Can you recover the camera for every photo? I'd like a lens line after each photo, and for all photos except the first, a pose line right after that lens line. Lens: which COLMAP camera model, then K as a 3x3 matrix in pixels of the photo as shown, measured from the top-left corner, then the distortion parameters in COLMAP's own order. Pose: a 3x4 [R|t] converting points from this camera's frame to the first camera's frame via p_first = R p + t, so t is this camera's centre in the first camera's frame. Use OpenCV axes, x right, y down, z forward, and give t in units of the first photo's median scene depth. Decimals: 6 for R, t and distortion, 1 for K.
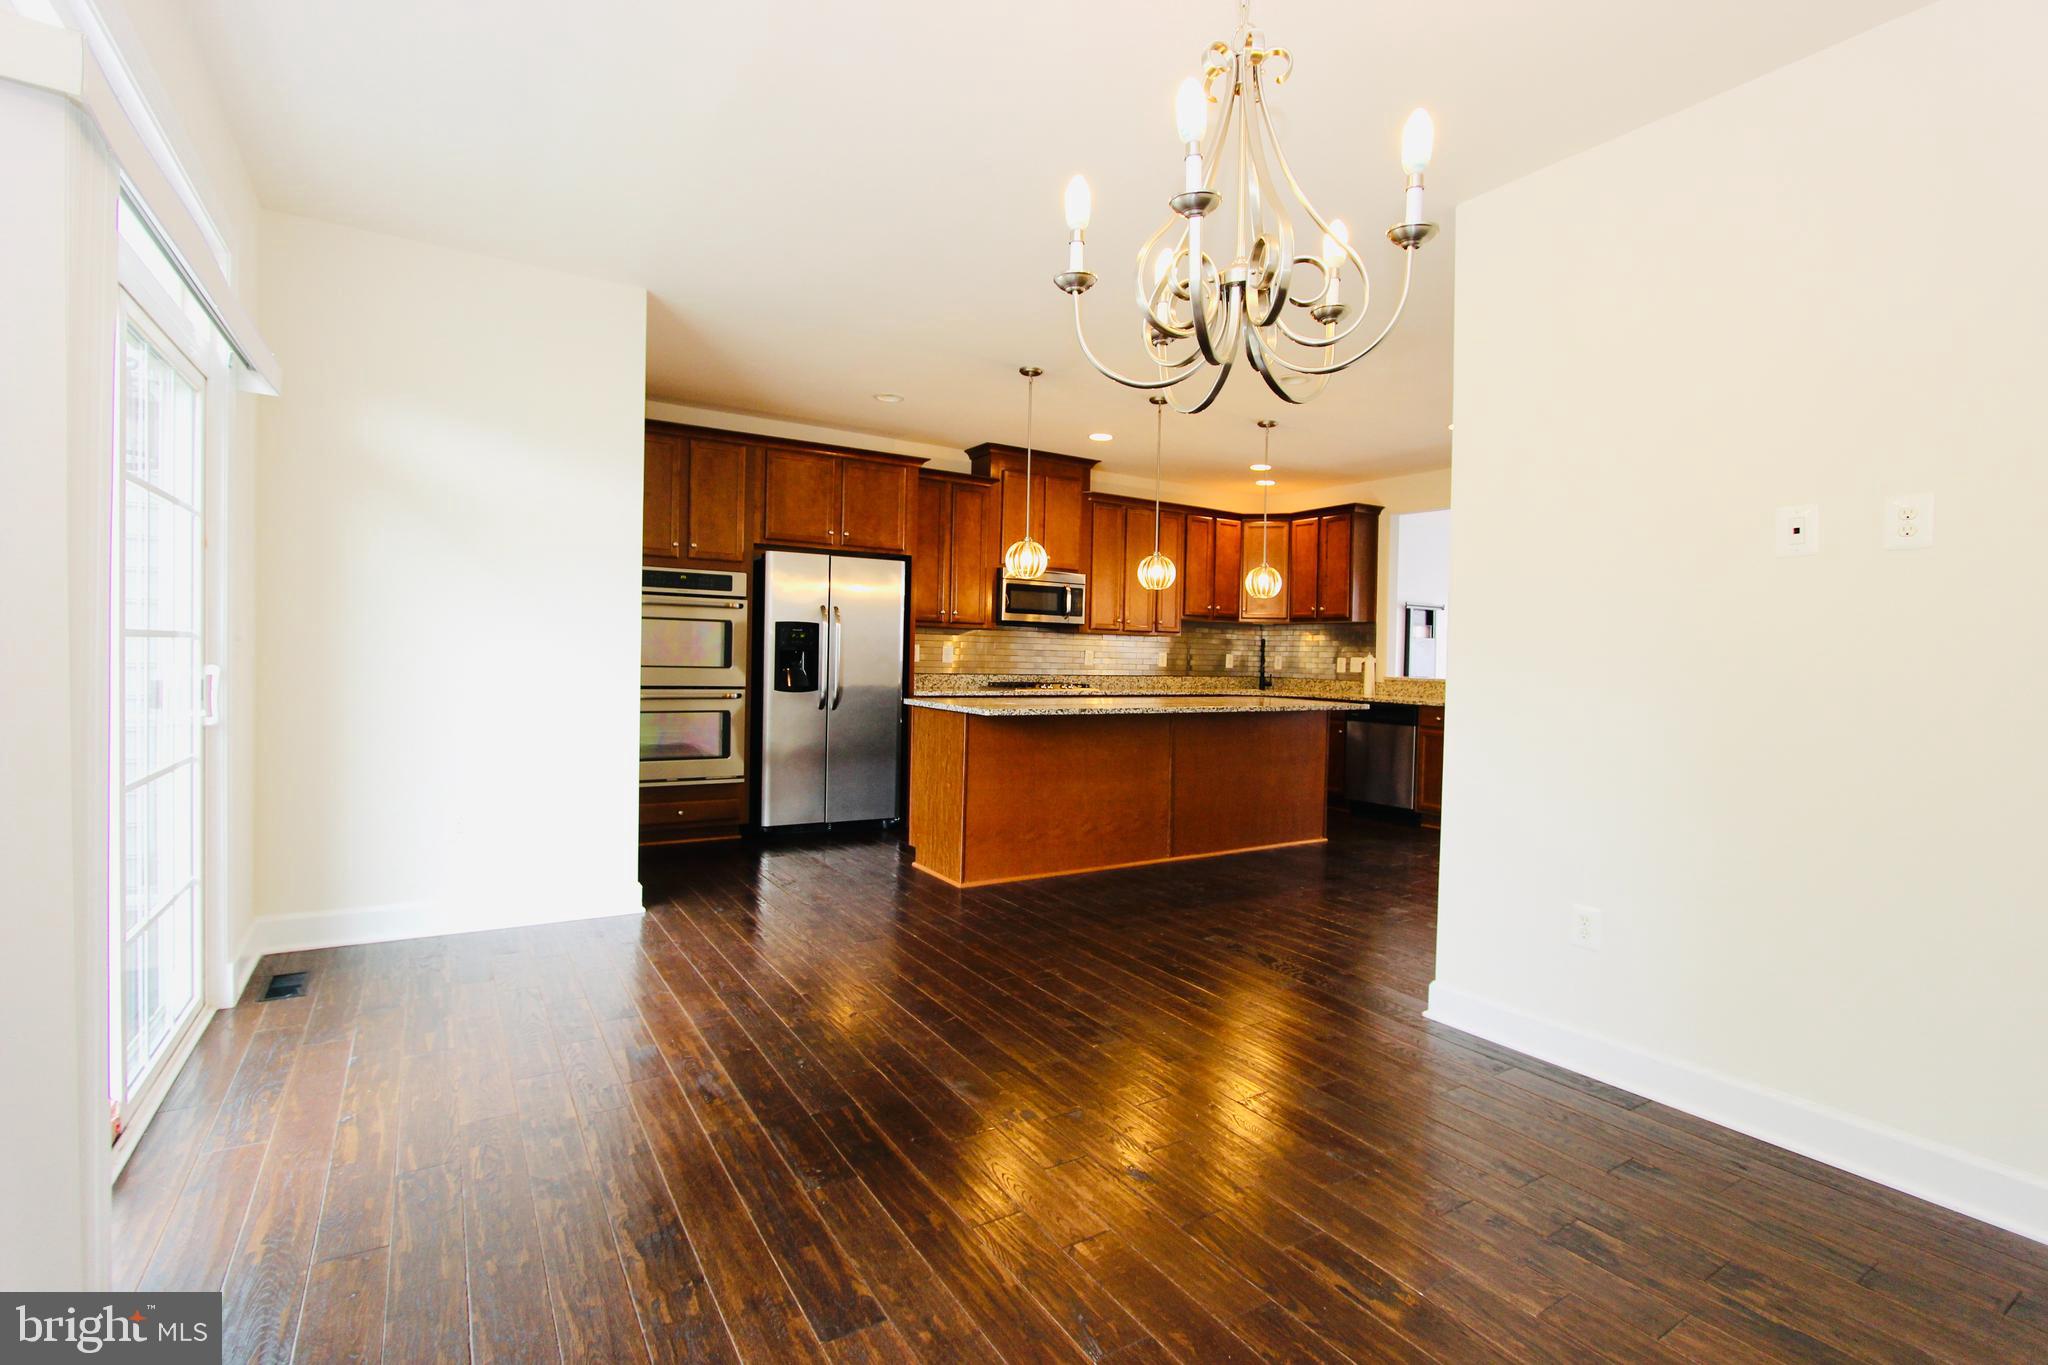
lens RADIAL K [[948.4, 0, 1025.0], [0, 948.4, 677.5], [0, 0, 1]] dist [0.000151, 0.001298]
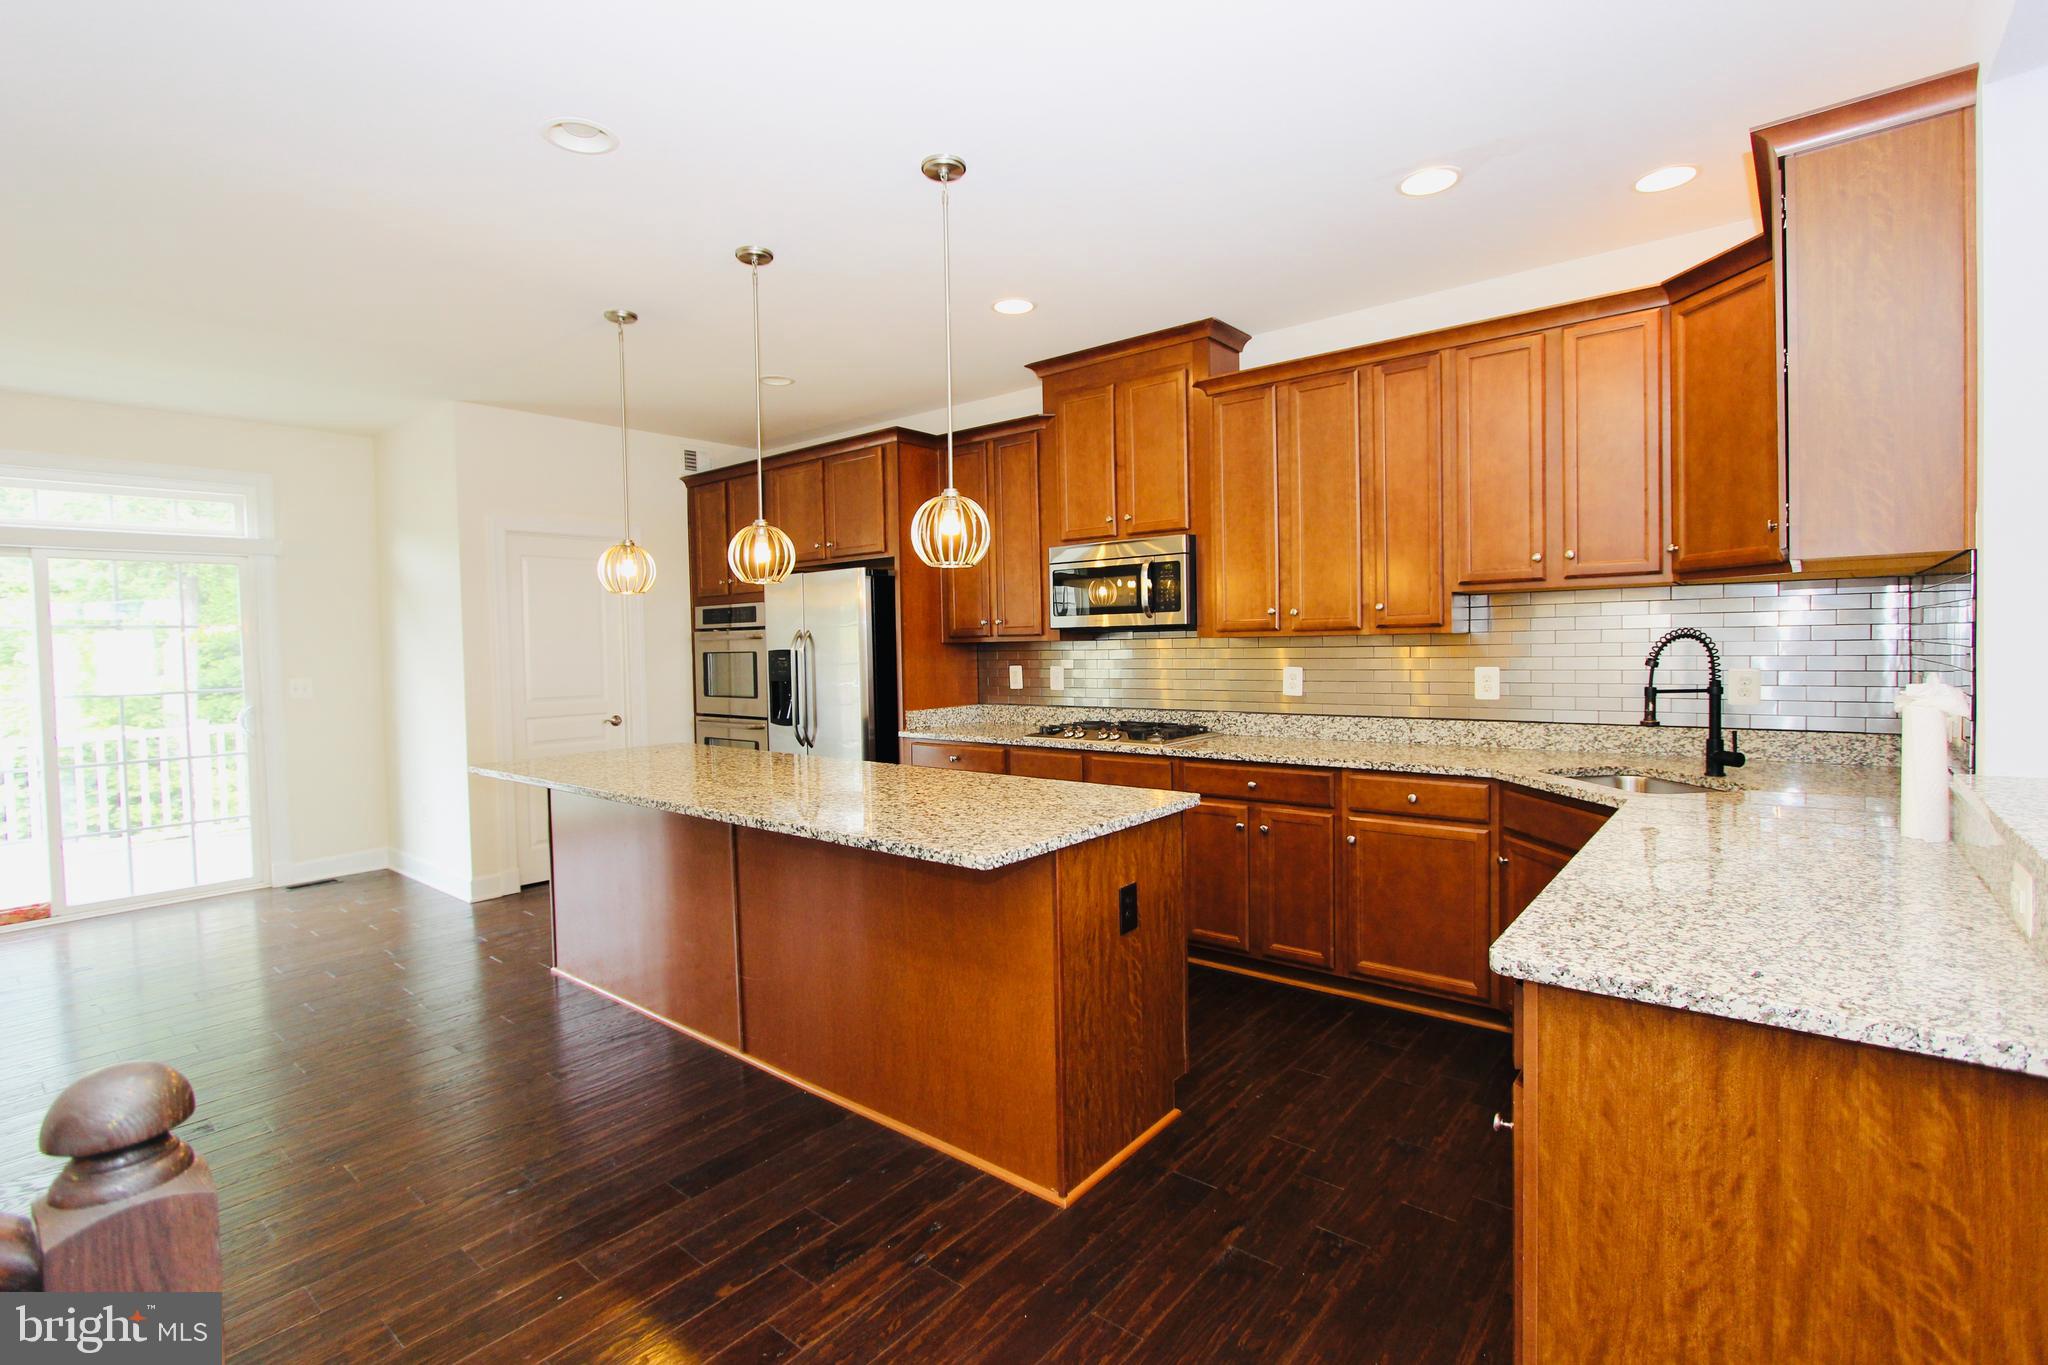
lens RADIAL K [[948.4, 0, 1022.2], [0, 948.4, 666.9], [0, 0, 1]] dist [0.000151, 0.001298]
pose [[0.318813, -0.017242, -0.947661, 0.561625], [-0.006041, 0.999777, -0.020223, -0.019843], [0.947798, 0.012172, 0.318638, 0.745478]]
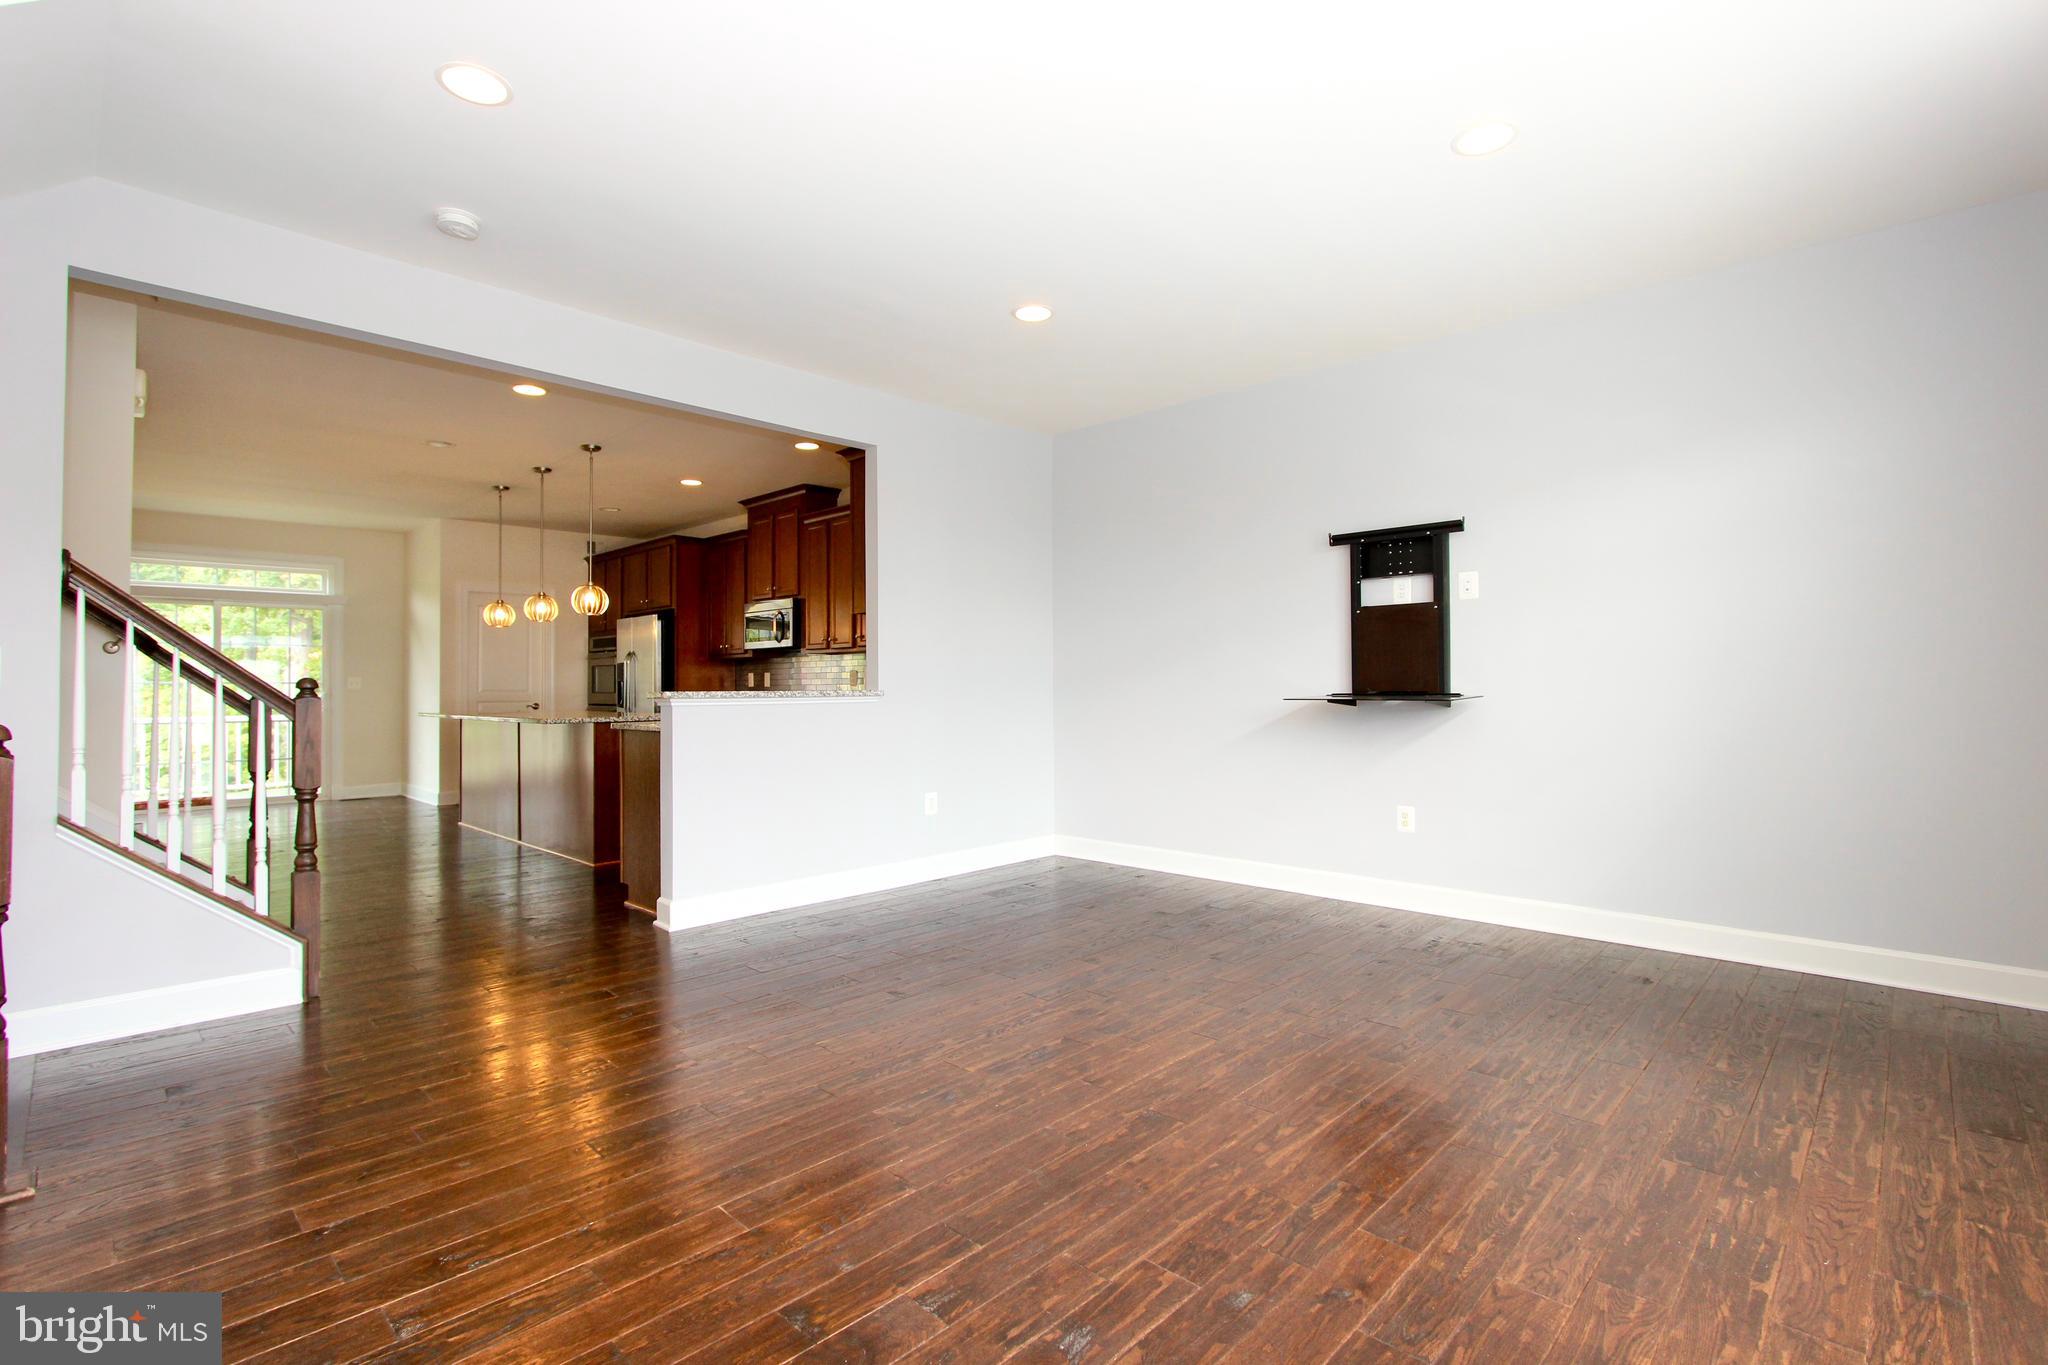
lens RADIAL K [[948.4, 0, 1017.8], [0, 948.4, 668.9], [0, 0, 1]] dist [0.000151, 0.001298]
pose [[0.244174, -0.058361, -0.967974, 1.133679], [-0.022909, 0.997562, -0.065923, 0.031278], [0.969461, 0.038272, 0.242242, 1.005459]]
